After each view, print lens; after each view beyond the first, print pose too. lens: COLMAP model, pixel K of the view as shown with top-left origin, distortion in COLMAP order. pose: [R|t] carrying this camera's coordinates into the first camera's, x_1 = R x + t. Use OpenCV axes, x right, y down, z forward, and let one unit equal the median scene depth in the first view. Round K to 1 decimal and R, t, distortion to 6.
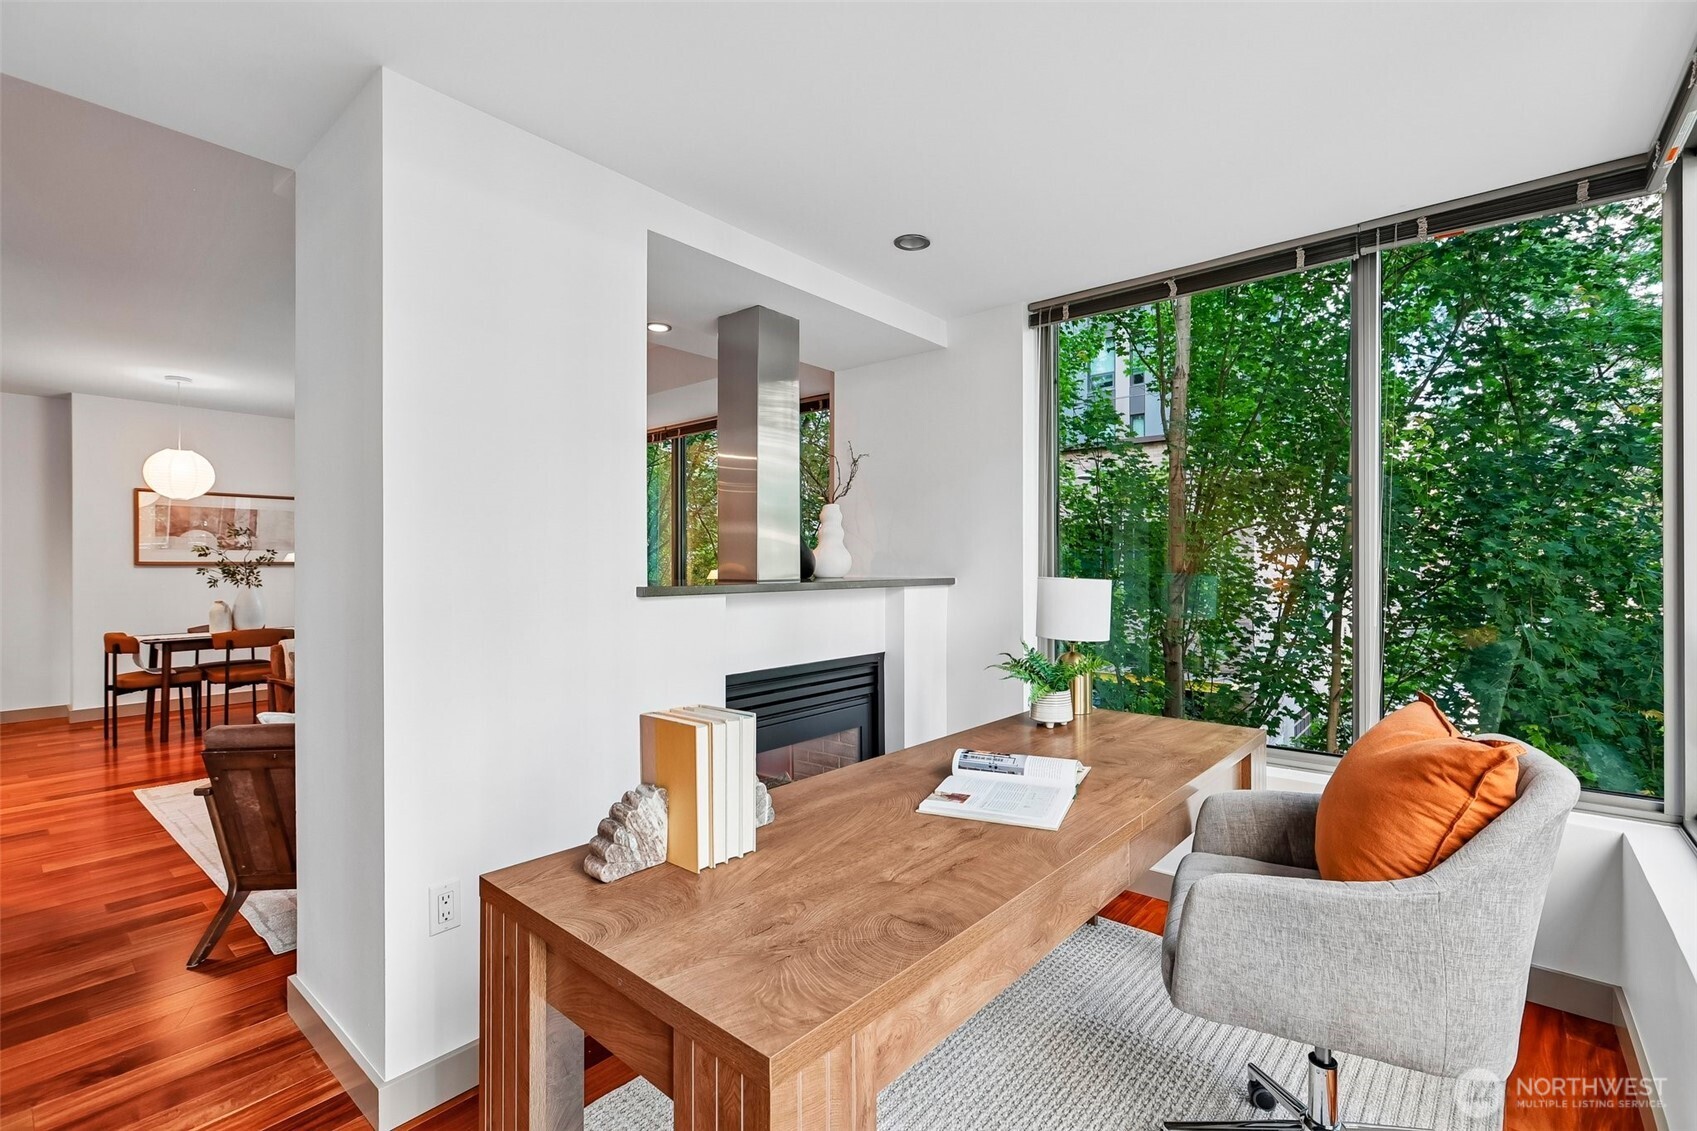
lens RADIAL K [[760.2, 0, 853.2], [0, 760.2, 569.6], [0, 0, 1]] dist [0.003415, 0.000809]
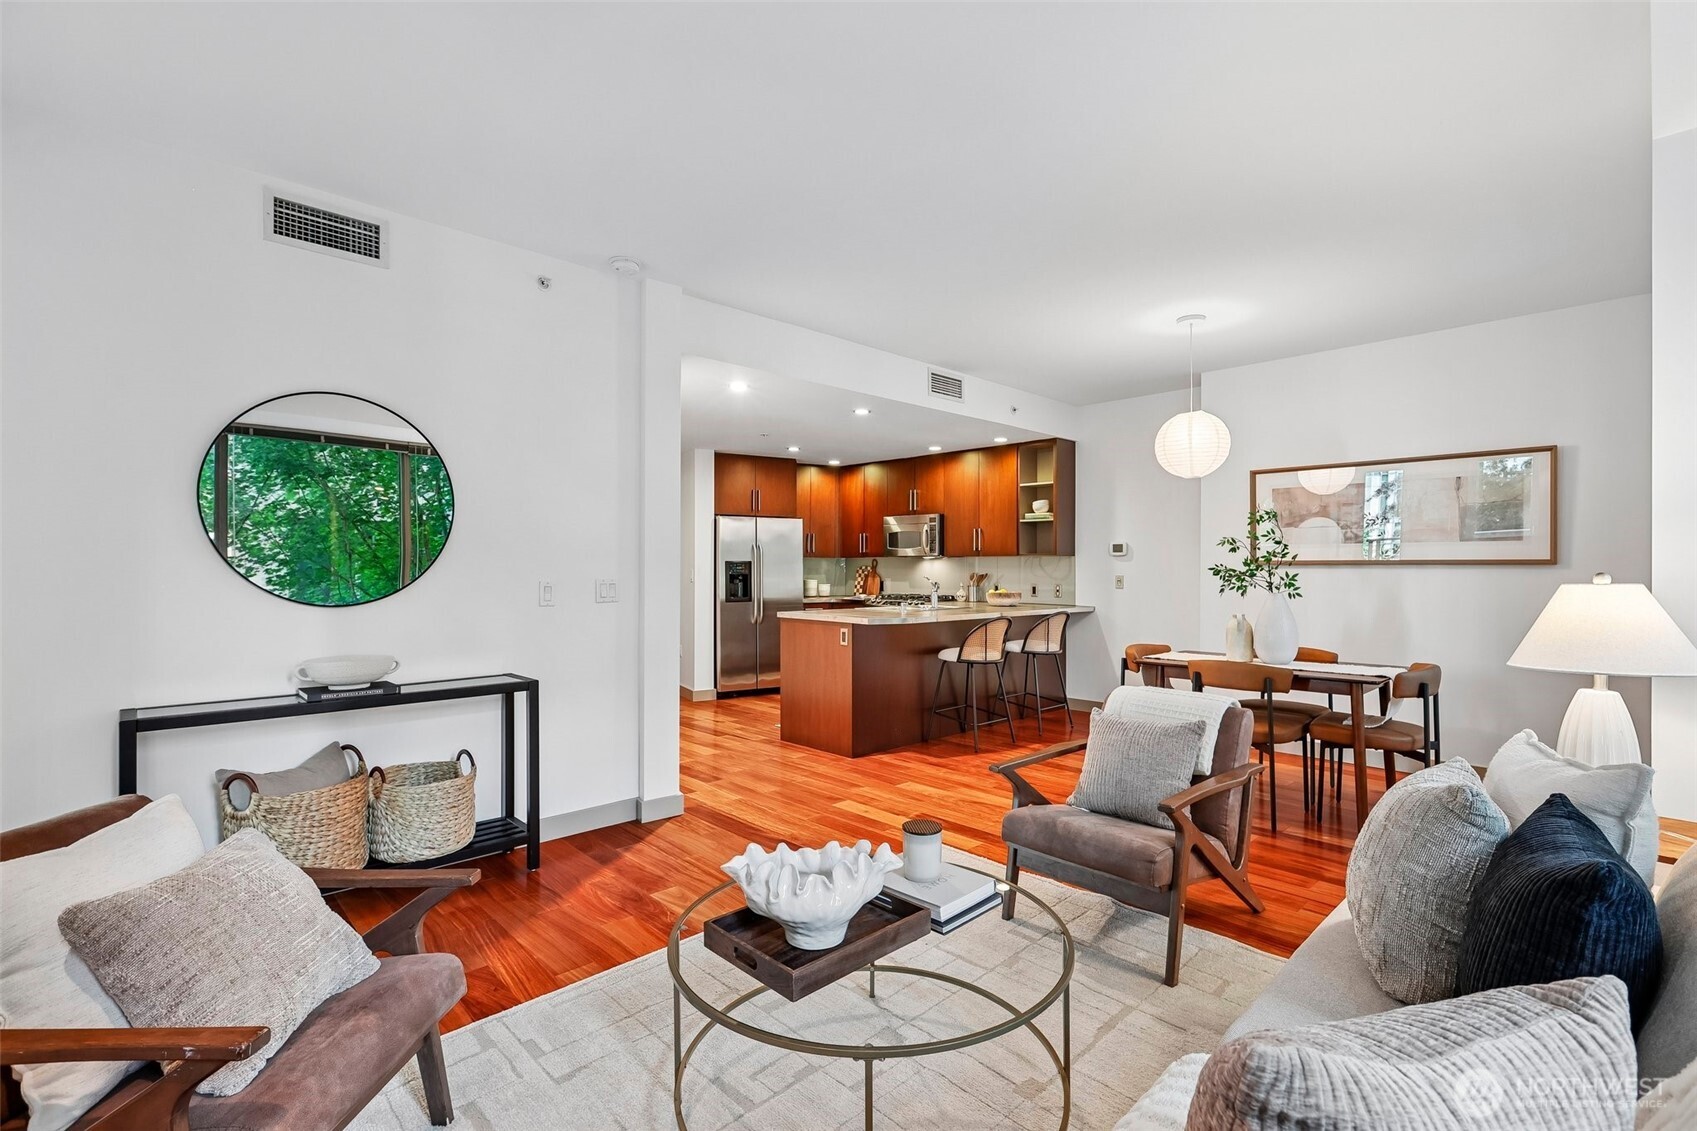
lens RADIAL K [[760.2, 0, 849.4], [0, 760.2, 565.8], [0, 0, 1]] dist [0.003415, 0.000809]
pose [[-0.104013, 0.004741, -0.994565, -0.152274], [-0.008584, 0.999947, 0.005664, -0.009593], [0.994539, 0.009126, -0.103966, 1.197650]]
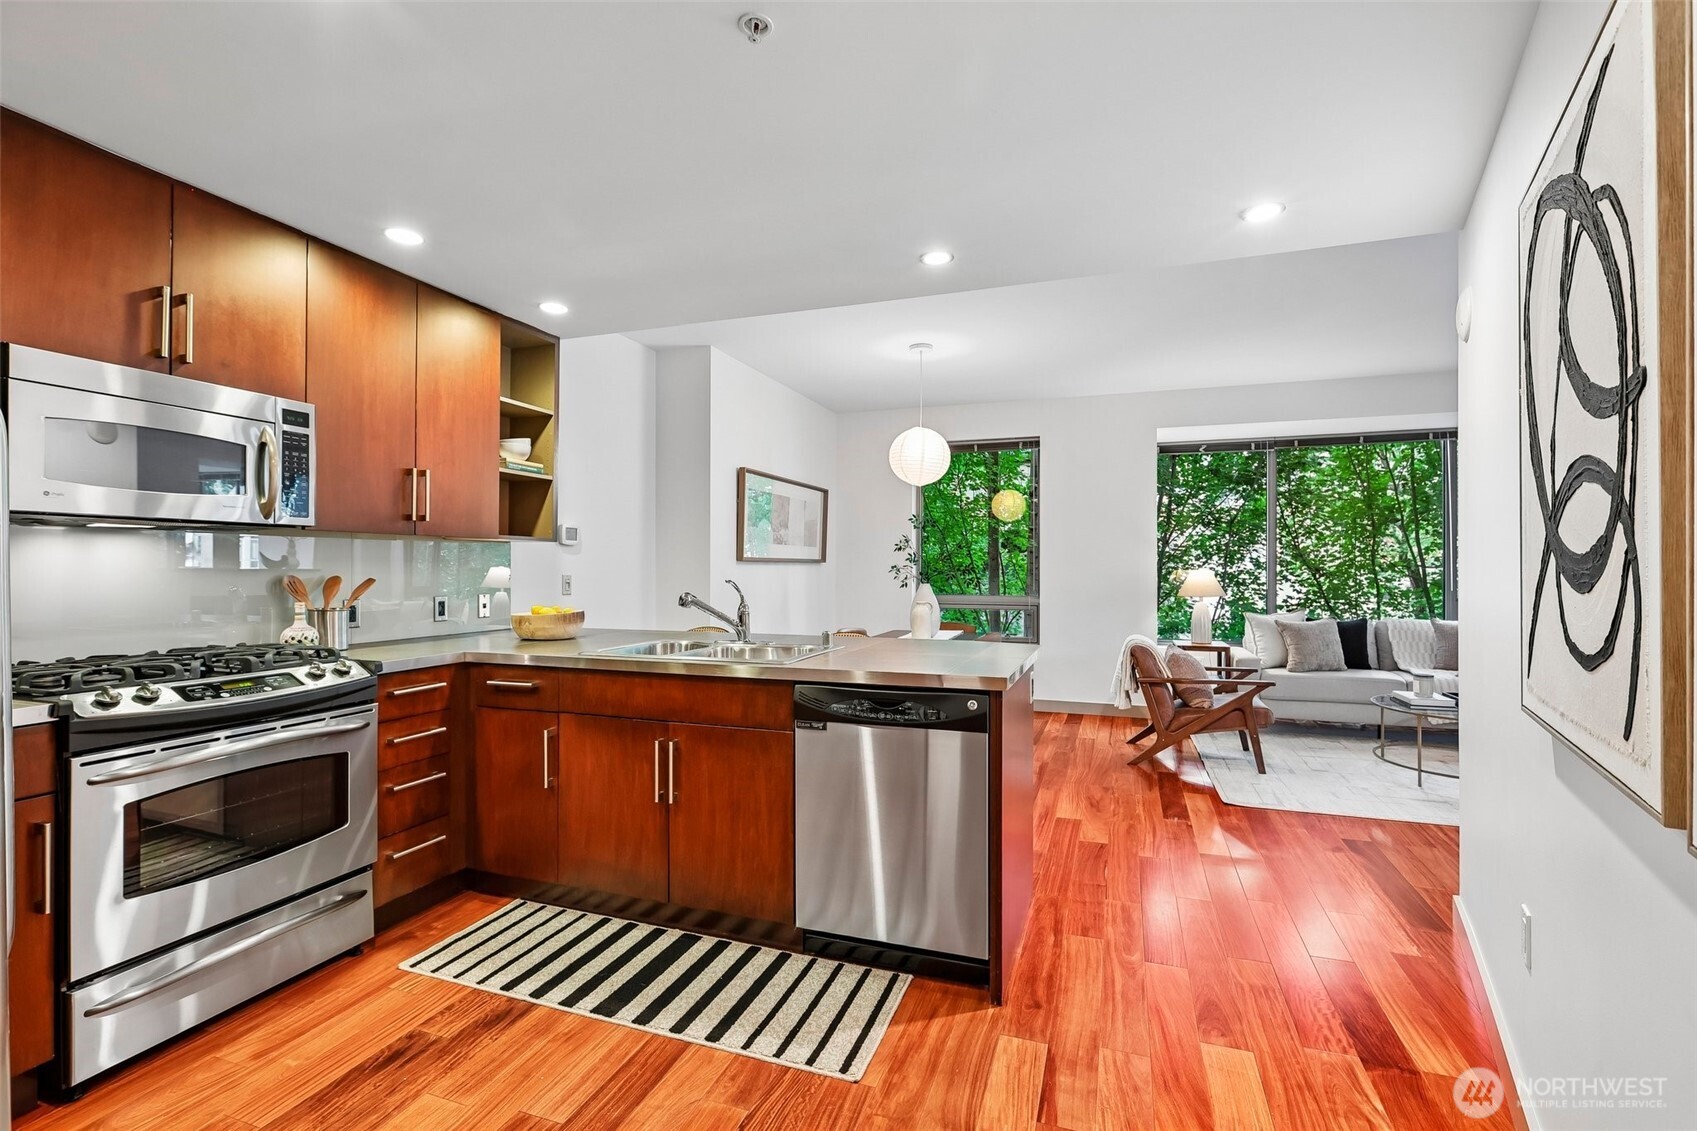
lens RADIAL K [[760.2, 0, 861.5], [0, 760.2, 565.0], [0, 0, 1]] dist [0.003415, 0.000809]
pose [[0.928167, 0.008814, 0.372061, -2.055087], [-0.004546, 0.999913, -0.012347, 0.015546], [-0.372137, 0.009768, 0.928126, 0.357373]]
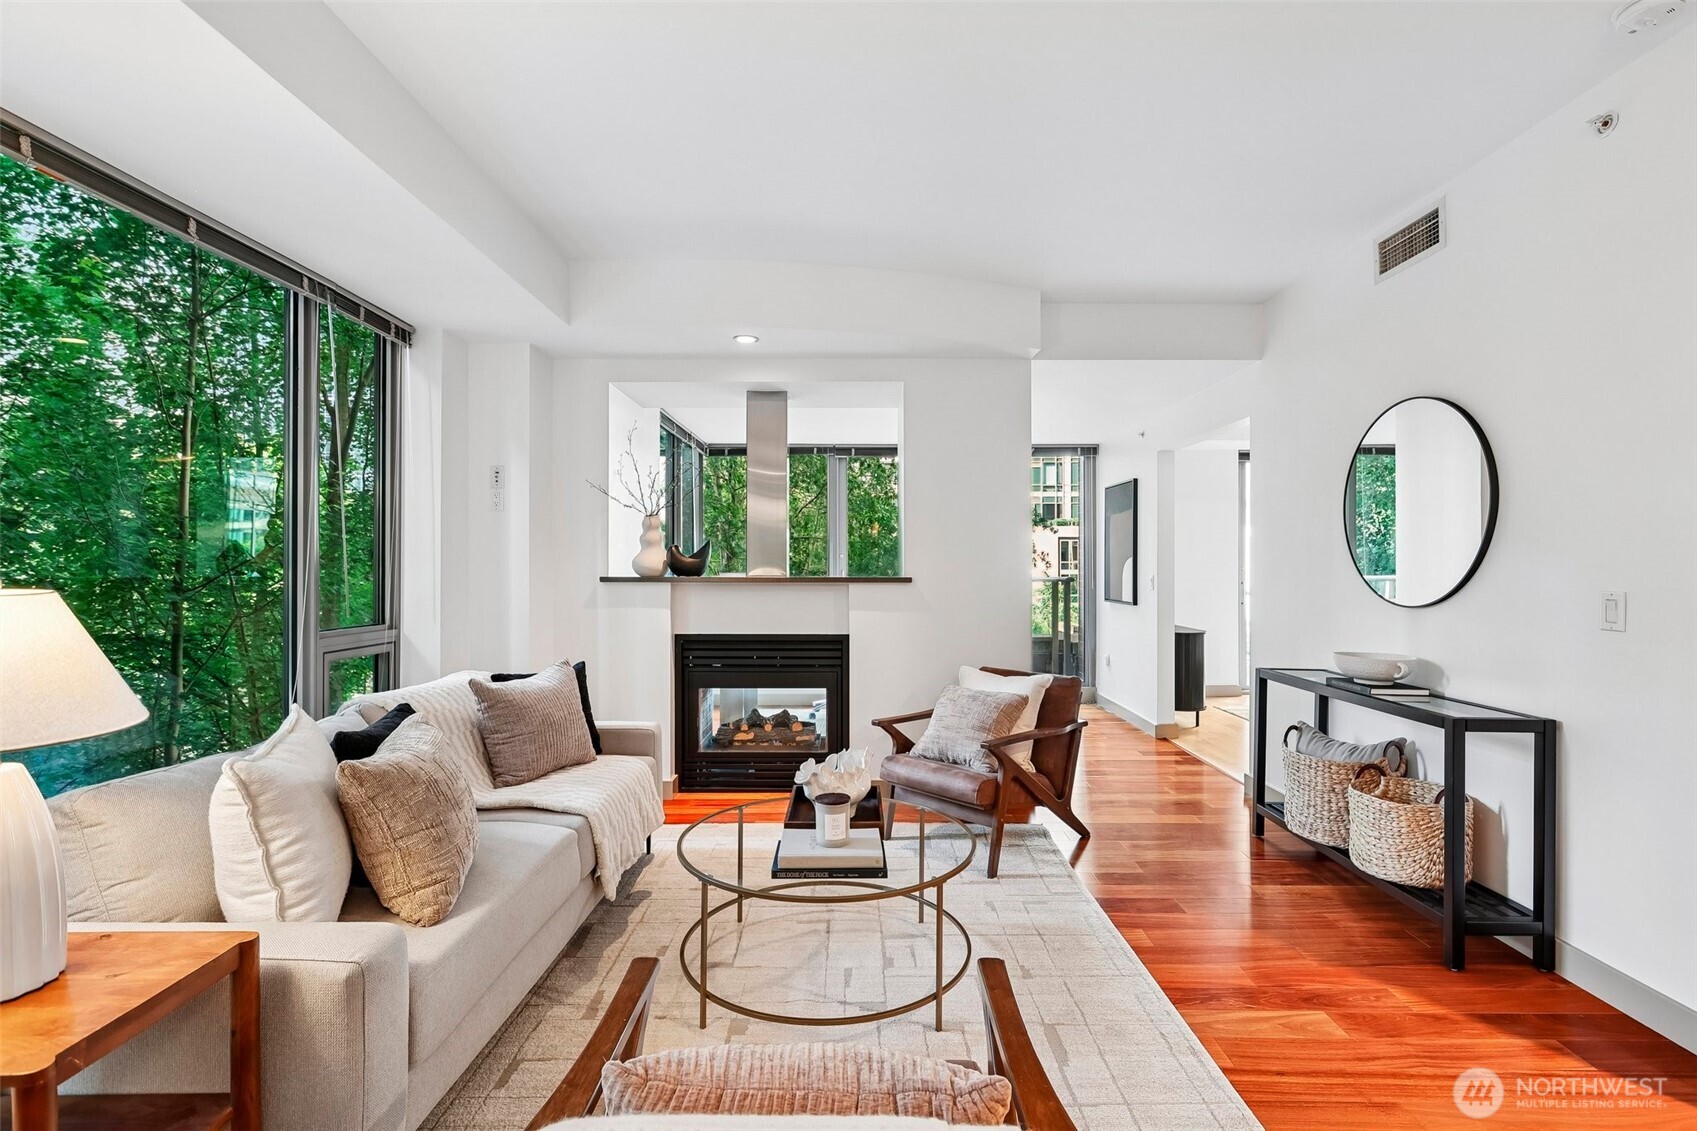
lens RADIAL K [[785.2, 0, 860.0], [0, 785.2, 578.3], [0, 0, 1]] dist [-0.000313, 0.000224]
pose [[-0.651569, -0.006074, 0.758565, -1.188279], [0.006834, 0.999880, 0.013876, -0.004814], [-0.758559, 0.014225, -0.651449, 1.589734]]
